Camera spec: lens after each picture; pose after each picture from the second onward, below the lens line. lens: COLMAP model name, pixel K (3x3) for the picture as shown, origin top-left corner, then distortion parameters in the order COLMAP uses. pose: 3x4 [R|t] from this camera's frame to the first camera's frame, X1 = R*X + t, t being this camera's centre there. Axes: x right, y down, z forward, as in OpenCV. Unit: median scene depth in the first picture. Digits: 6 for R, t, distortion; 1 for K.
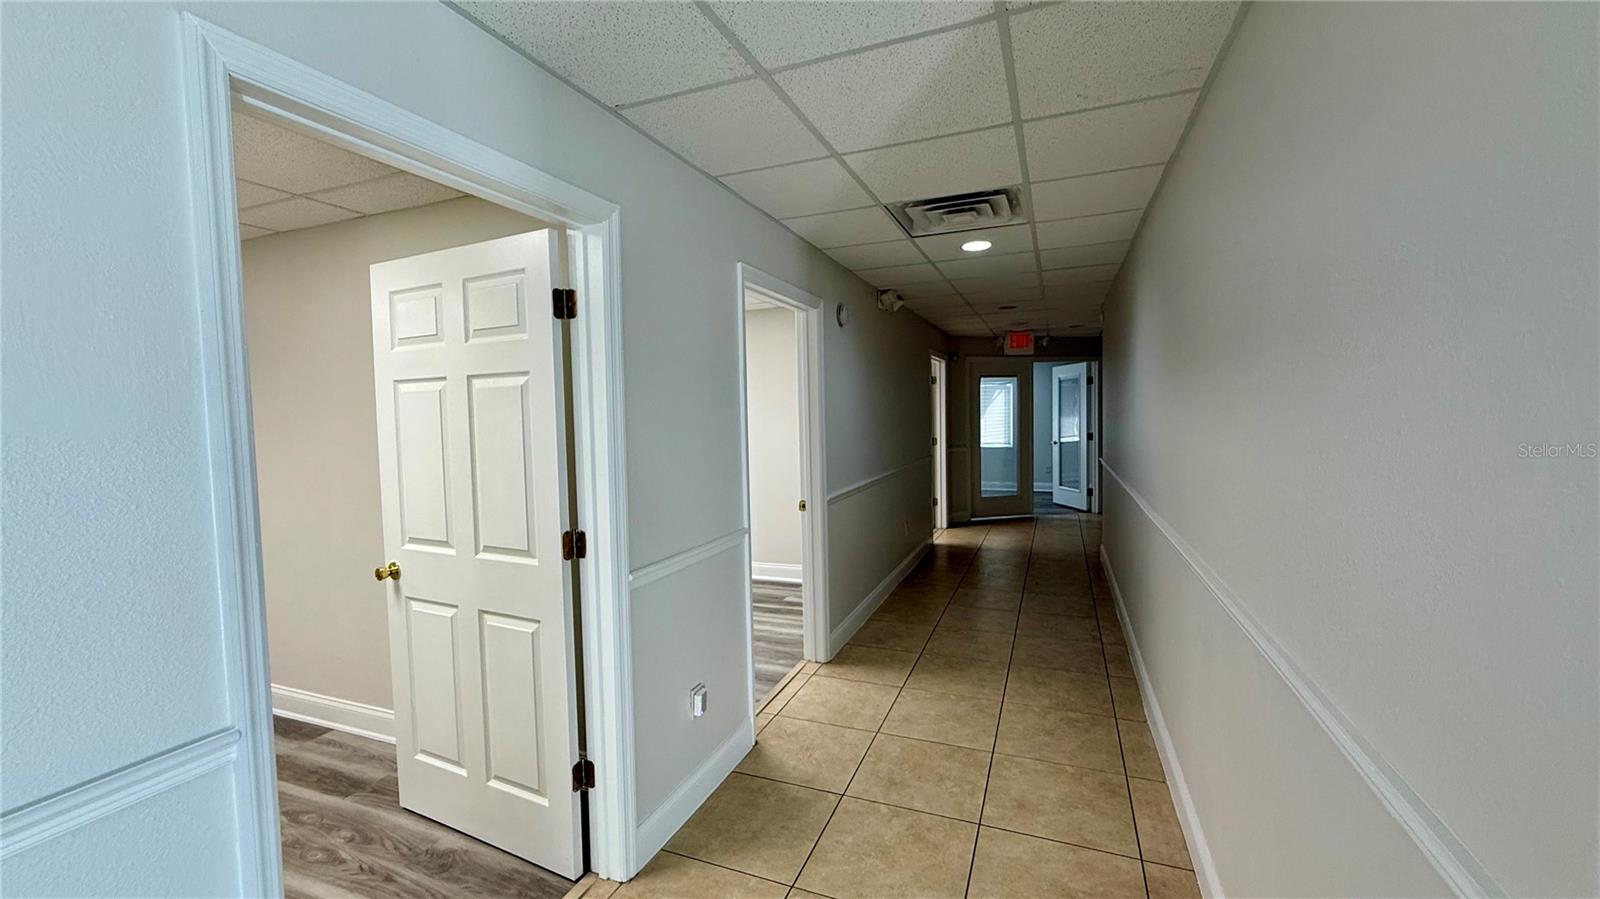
lens RADIAL K [[632.9, 0, 800.0], [0, 632.9, 449.5], [0, 0, 1]] dist [0.008548, -0.004355]
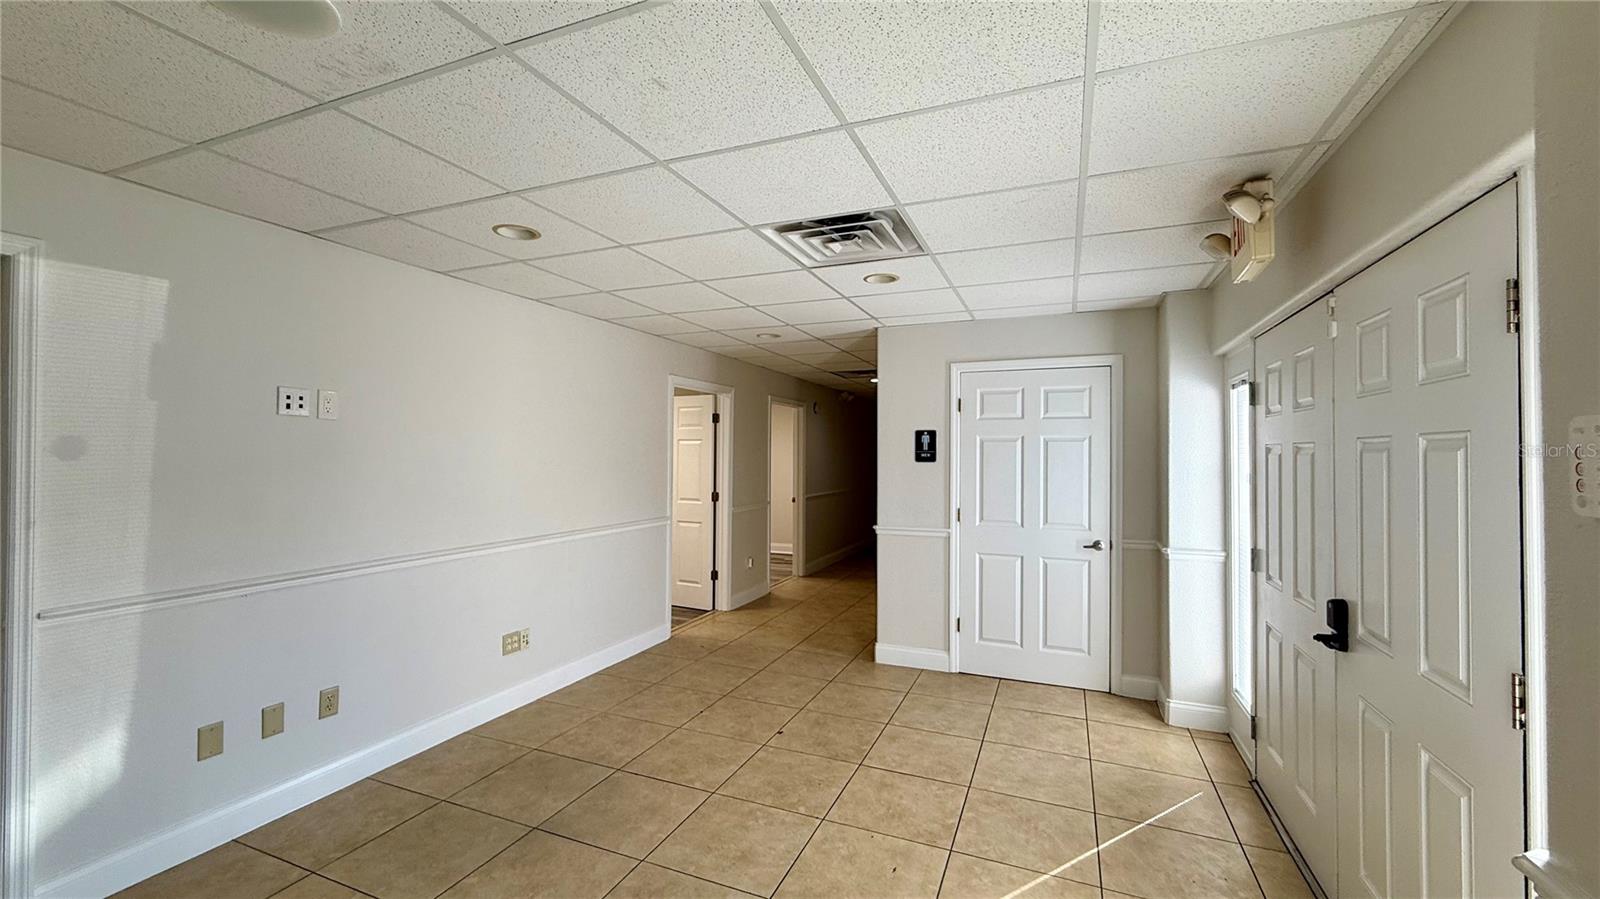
lens RADIAL K [[632.9, 0, 800.0], [0, 632.9, 449.5], [0, 0, 1]] dist [0.008548, -0.004355]
pose [[0.999540, 0.030305, -0.001093, 0.042042], [-0.030310, 0.997267, -0.067382, 0.108756], [-0.000952, 0.067385, 0.997727, -1.901371]]
